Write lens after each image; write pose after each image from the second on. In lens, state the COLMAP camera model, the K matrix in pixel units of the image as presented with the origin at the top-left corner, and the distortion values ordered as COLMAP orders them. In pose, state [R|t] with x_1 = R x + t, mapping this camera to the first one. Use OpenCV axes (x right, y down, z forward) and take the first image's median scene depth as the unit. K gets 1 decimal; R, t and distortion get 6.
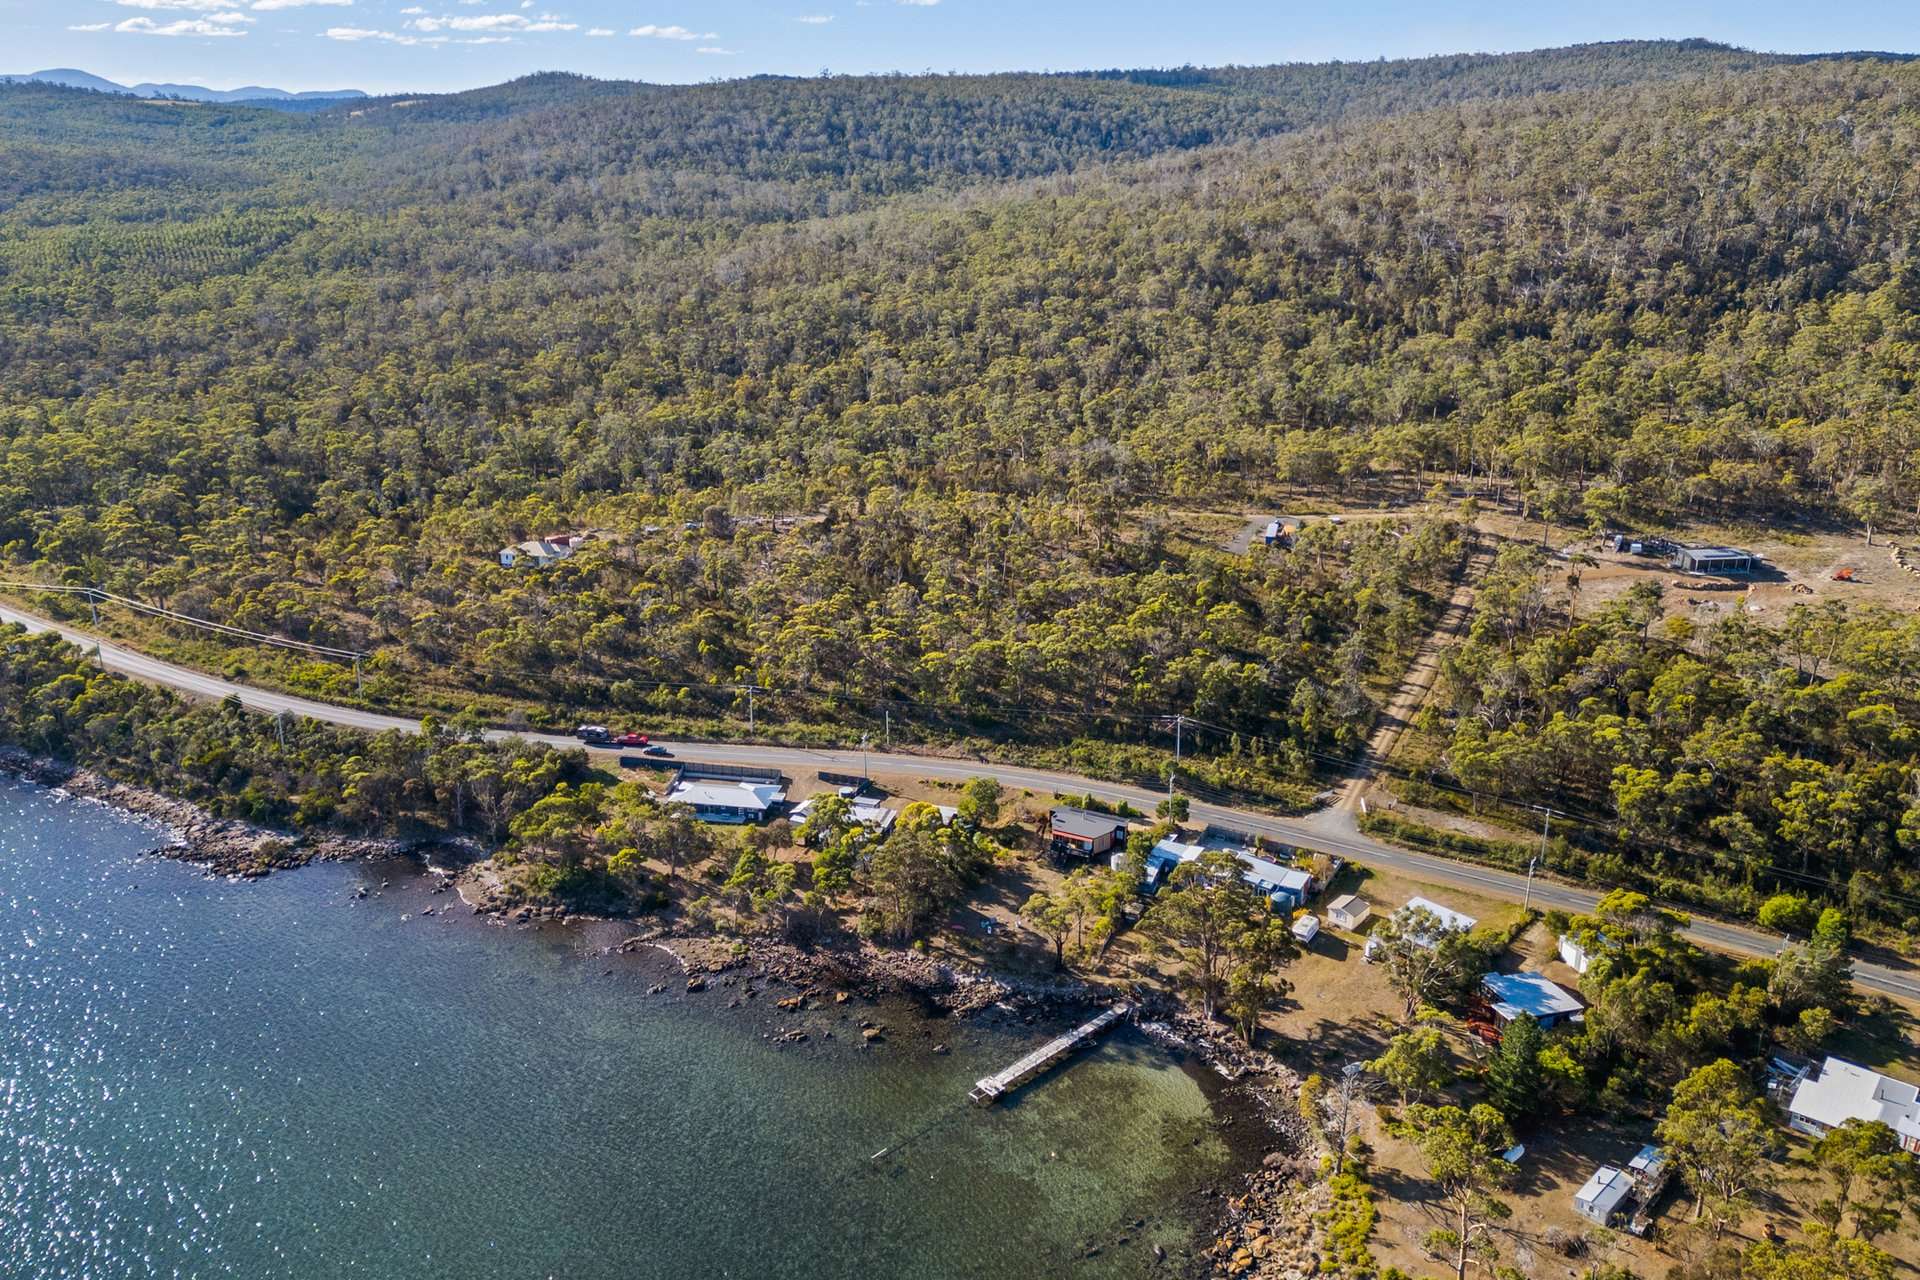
lens RADIAL K [[1736.8, 0, 1009.9], [0, 1736.8, 644.3], [0, 0, 1]] dist [0.217324, -0.644213]
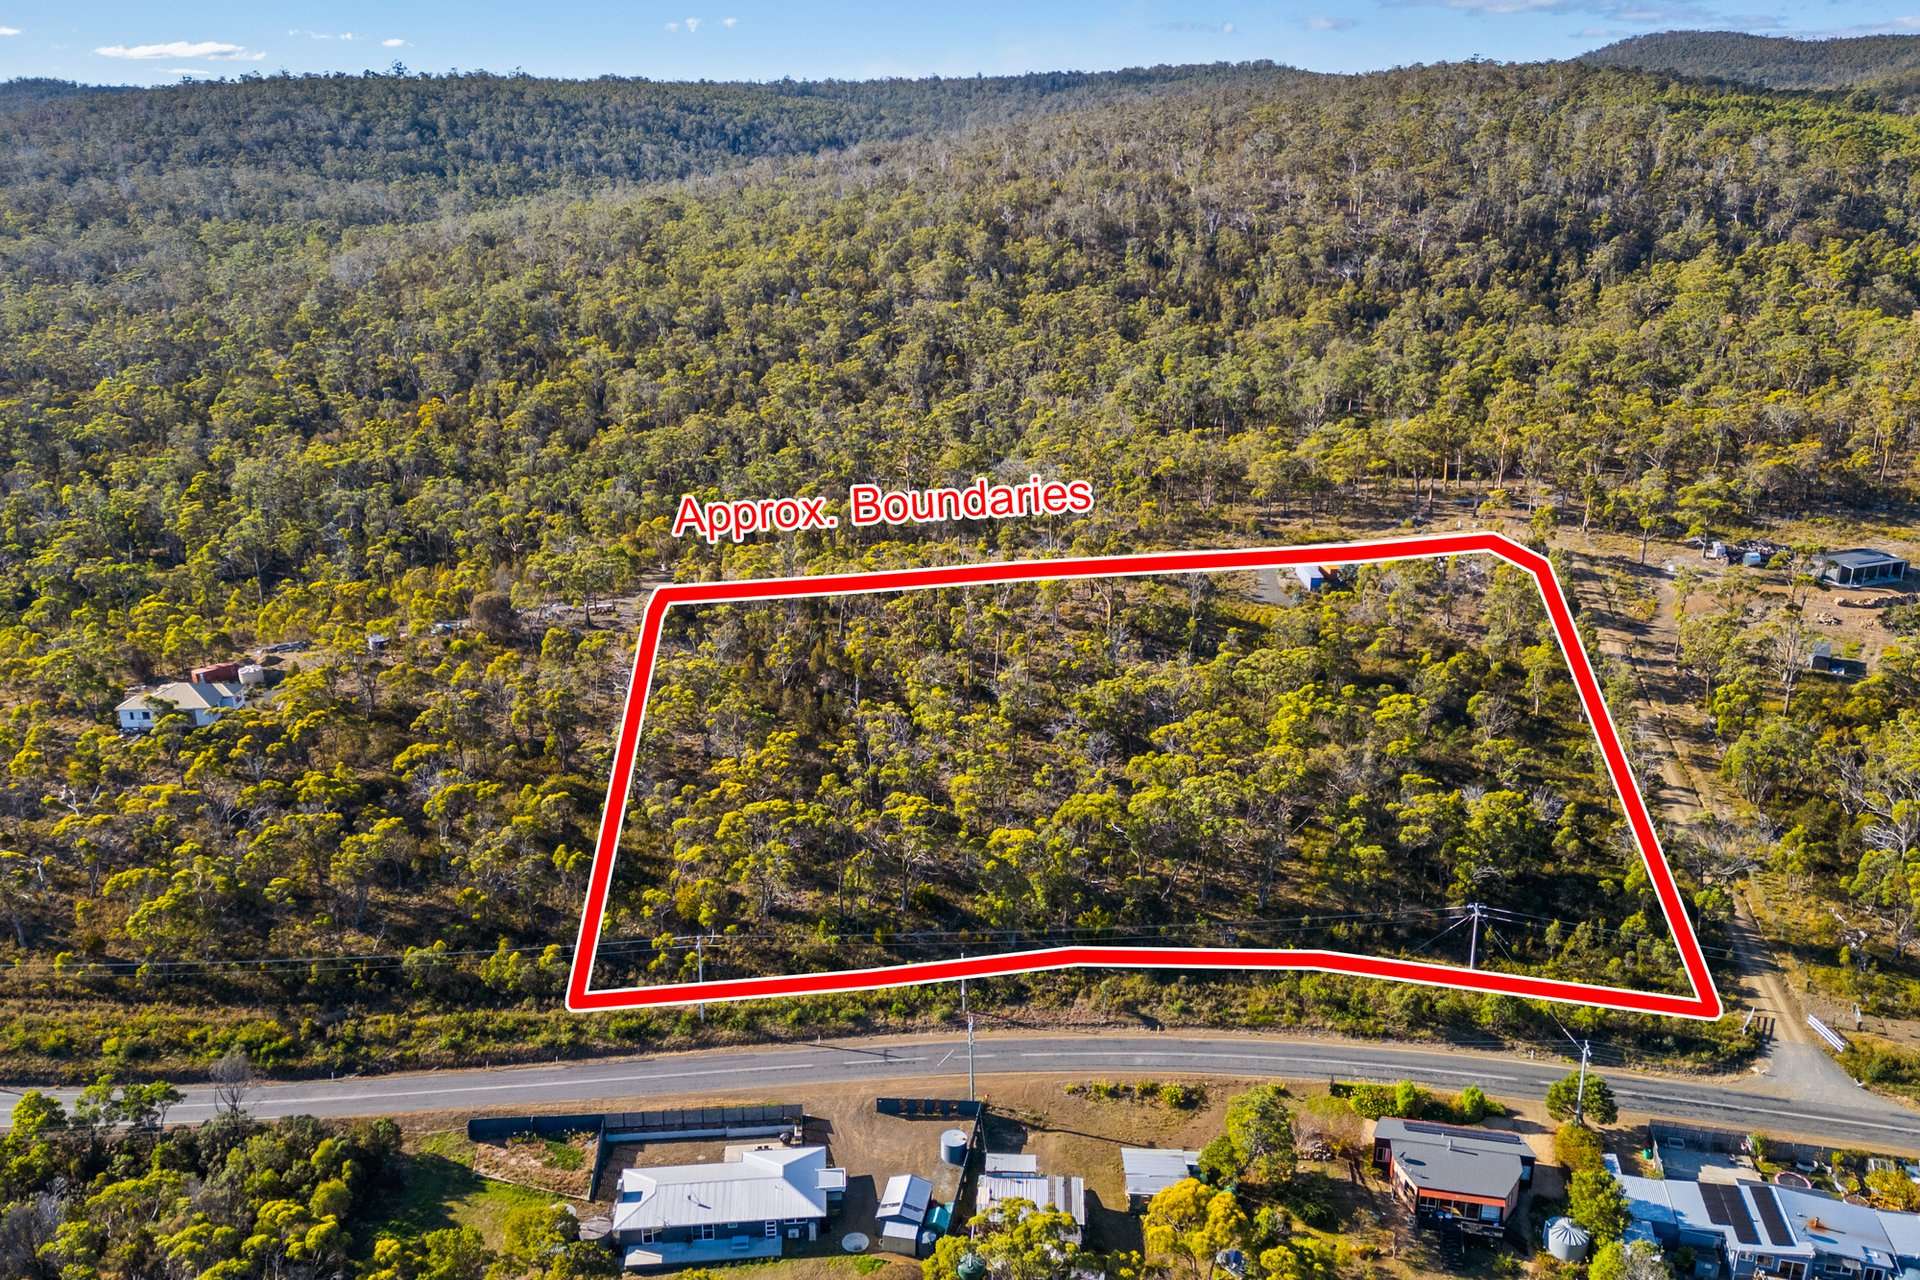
lens RADIAL K [[1513.7, 0, 948.3], [0, 1513.7, 642.4], [0, 0, 1]] dist [0.088691, -0.098125]
pose [[0.958664, -0.085492, 0.271395, -0.134435], [0.086828, 0.996198, 0.007106, -0.043263], [-0.270970, 0.016752, 0.962442, 0.365518]]
